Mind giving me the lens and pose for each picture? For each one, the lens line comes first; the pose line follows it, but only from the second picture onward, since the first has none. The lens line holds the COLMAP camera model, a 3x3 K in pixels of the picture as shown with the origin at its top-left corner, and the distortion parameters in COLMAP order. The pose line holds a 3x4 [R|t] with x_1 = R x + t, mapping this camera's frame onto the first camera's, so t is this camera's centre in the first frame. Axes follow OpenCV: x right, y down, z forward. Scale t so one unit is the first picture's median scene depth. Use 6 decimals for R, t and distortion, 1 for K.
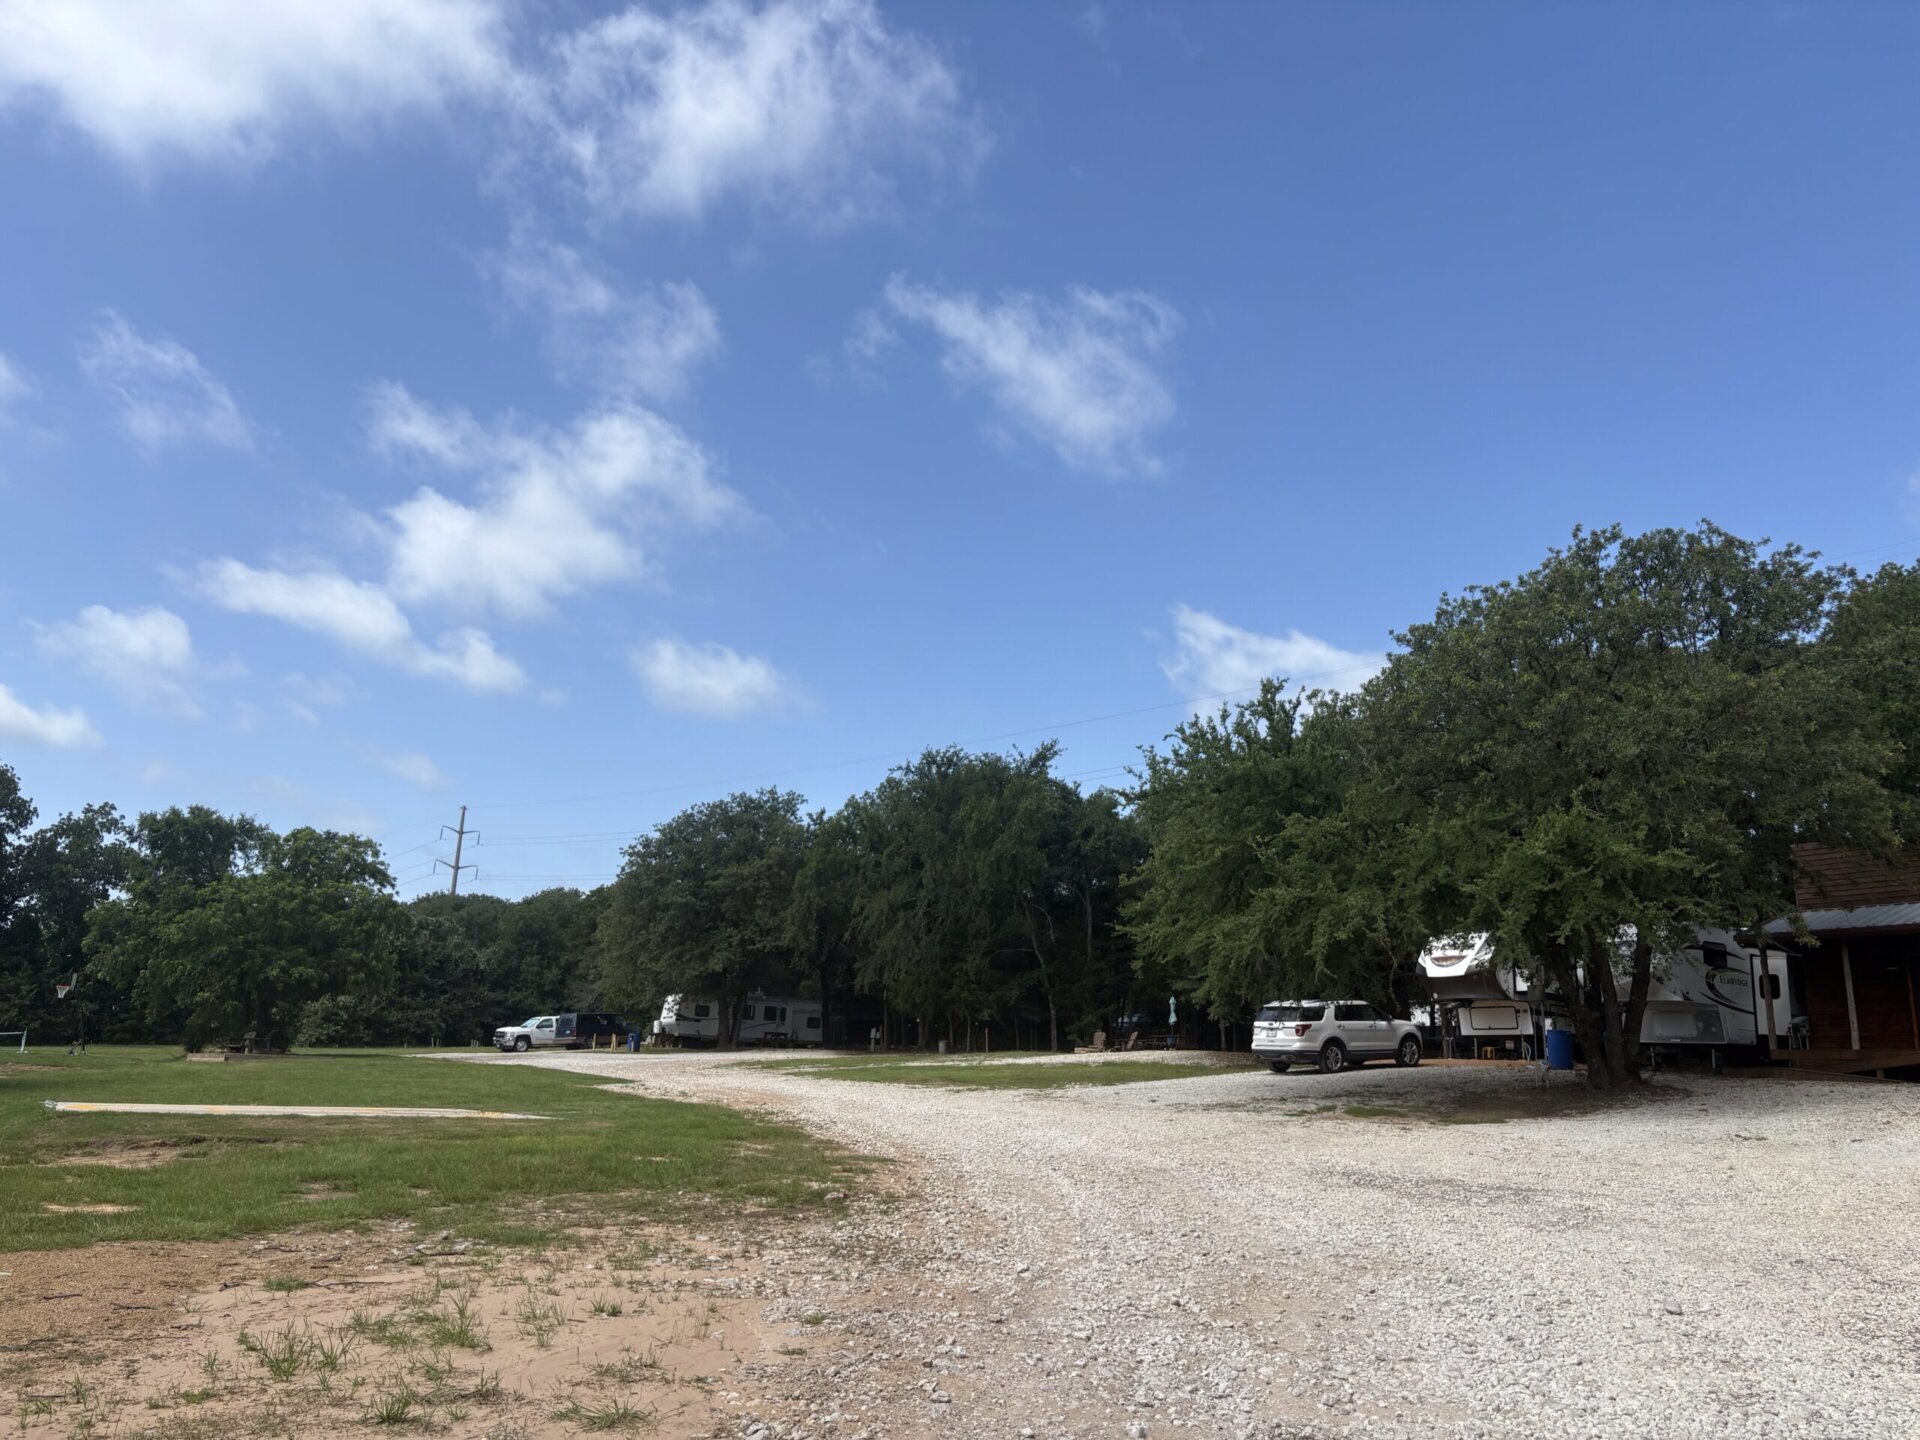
lens RADIAL K [[1435.0, 0, 960.0], [0, 1435.0, 720.0], [0, 0, 1]] dist [0.022566, -0.008927]
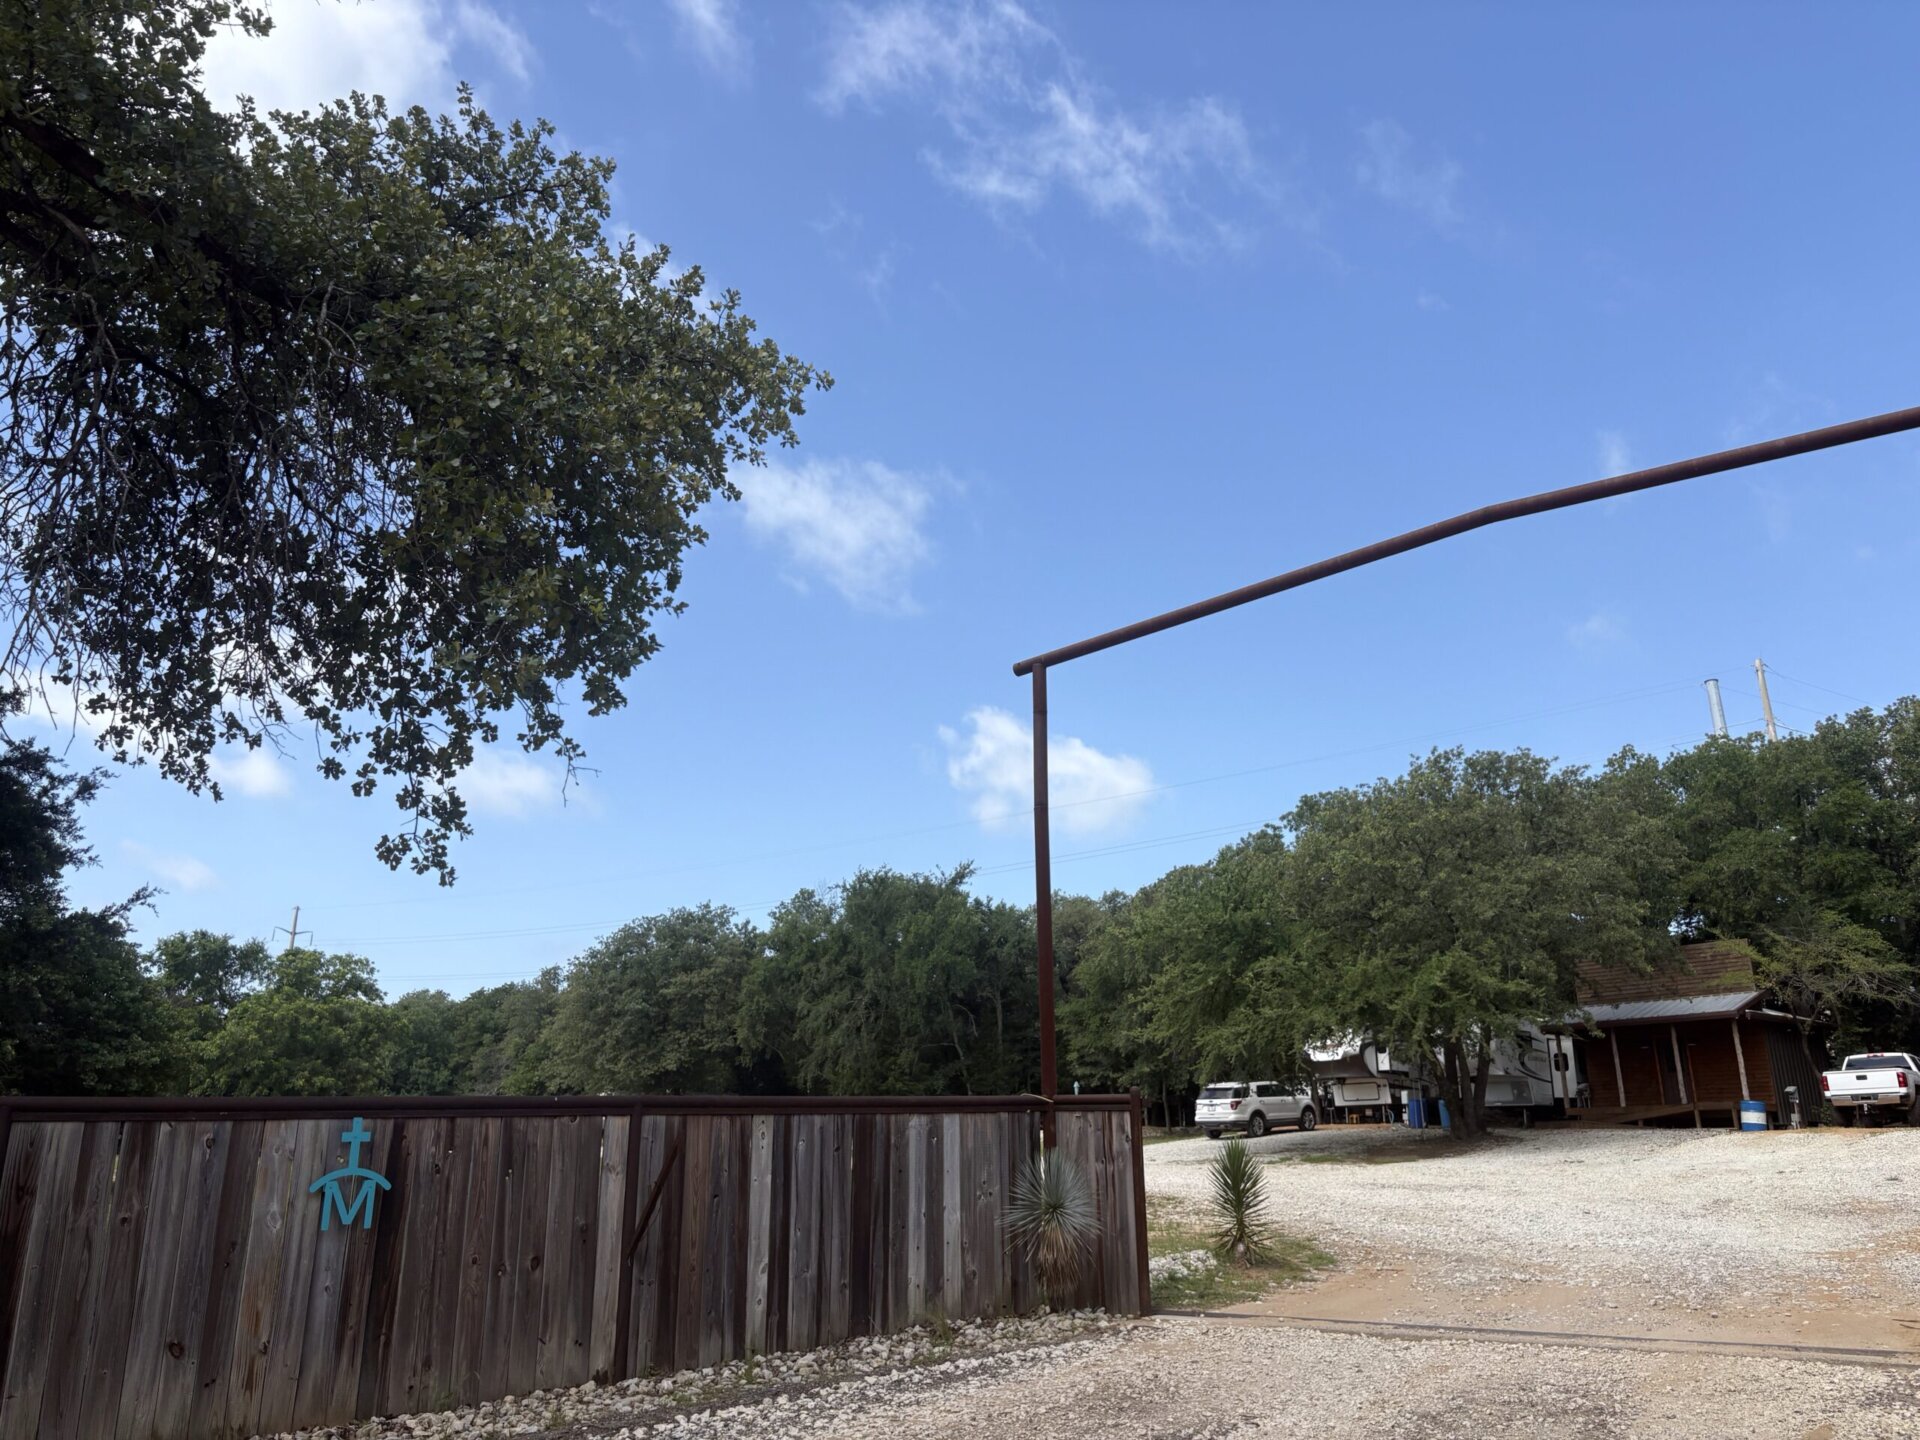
lens RADIAL K [[1380.5, 0, 960.0], [0, 1380.5, 720.0], [0, 0, 1]] dist [0.008902, -0.000071]
pose [[0.992096, 0.004105, 0.125412, -0.154385], [0.004280, 0.997776, -0.066520, -0.048919], [-0.125406, 0.066531, 0.989872, -0.224473]]
